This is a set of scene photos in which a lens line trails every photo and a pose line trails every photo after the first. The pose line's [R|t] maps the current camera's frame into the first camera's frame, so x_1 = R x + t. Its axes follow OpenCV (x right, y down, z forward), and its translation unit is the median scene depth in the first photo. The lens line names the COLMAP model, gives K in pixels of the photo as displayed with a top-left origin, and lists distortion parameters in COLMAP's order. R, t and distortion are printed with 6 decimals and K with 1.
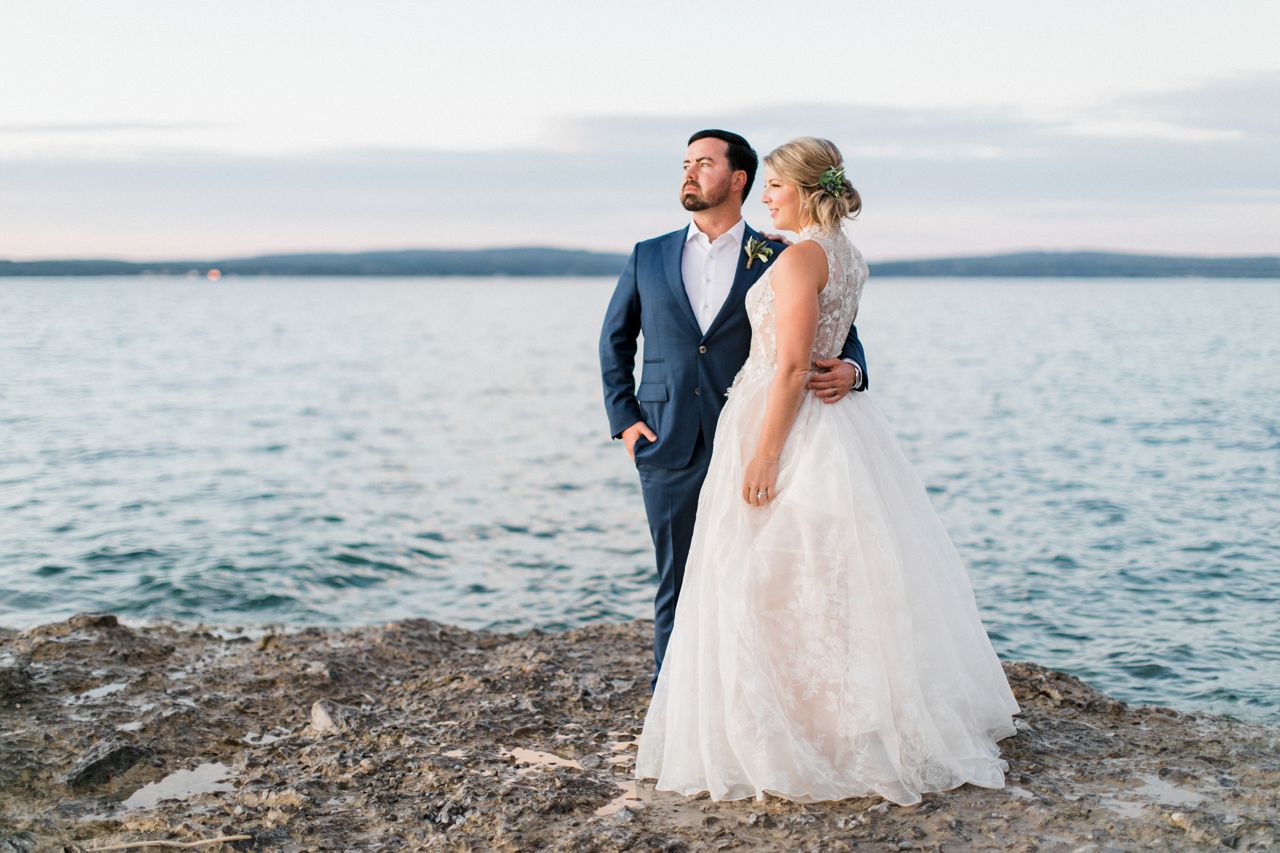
lens RADIAL K [[1818.0, 0, 639.4], [0, 1818.0, 426.6], [0, 0, 1]] dist [-0.024993, 0.000000]
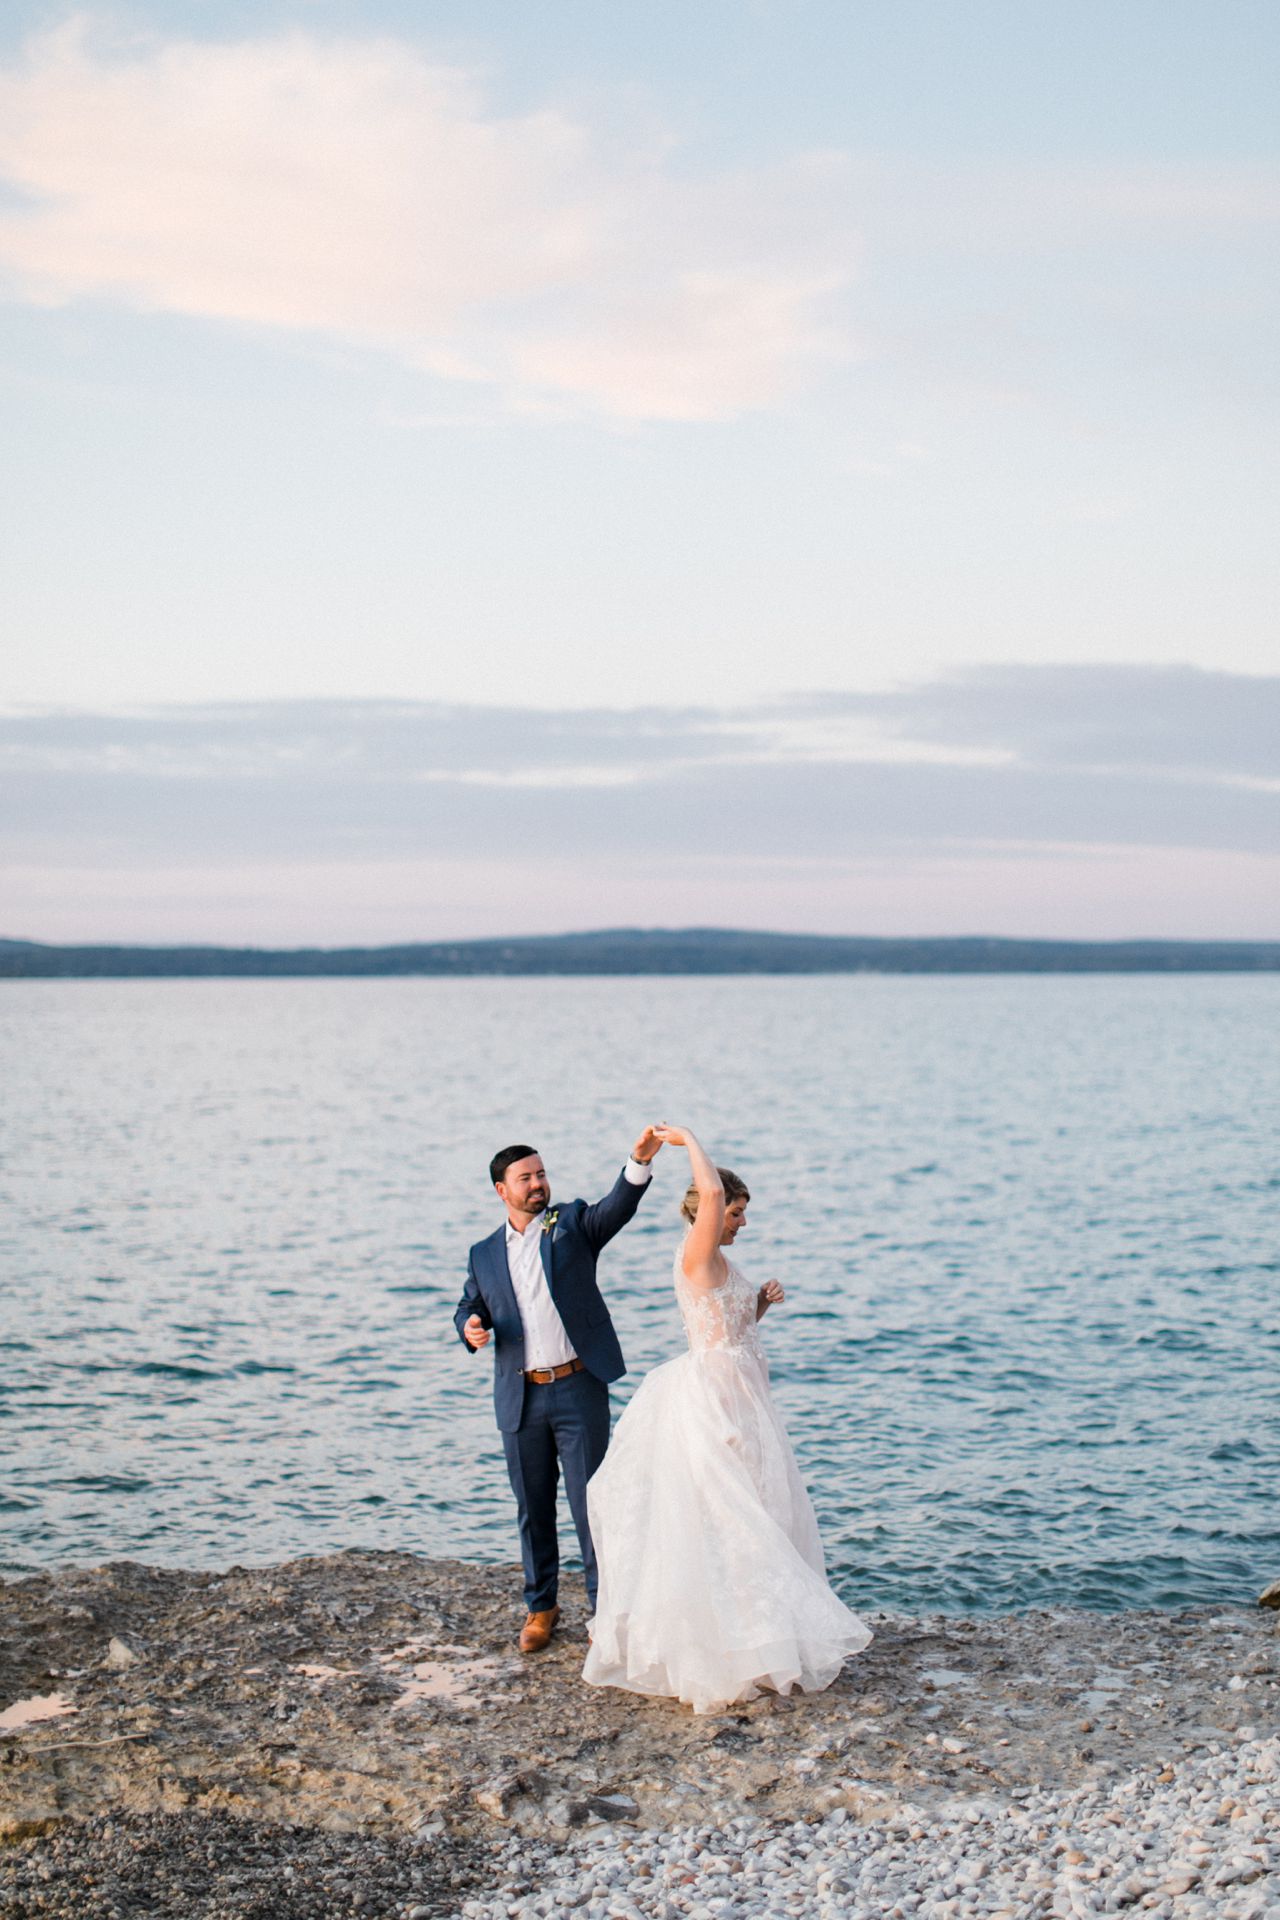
lens RADIAL K [[2727.0, 0, 640.5], [0, 2727.0, 961.6], [0, 0, 1]] dist [-0.024993, 0.000000]
pose [[0.977744, -0.009263, 0.209599, -0.204904], [0.030649, 0.994613, -0.099019, -0.093728], [-0.207553, 0.103239, 0.972761, -0.788216]]
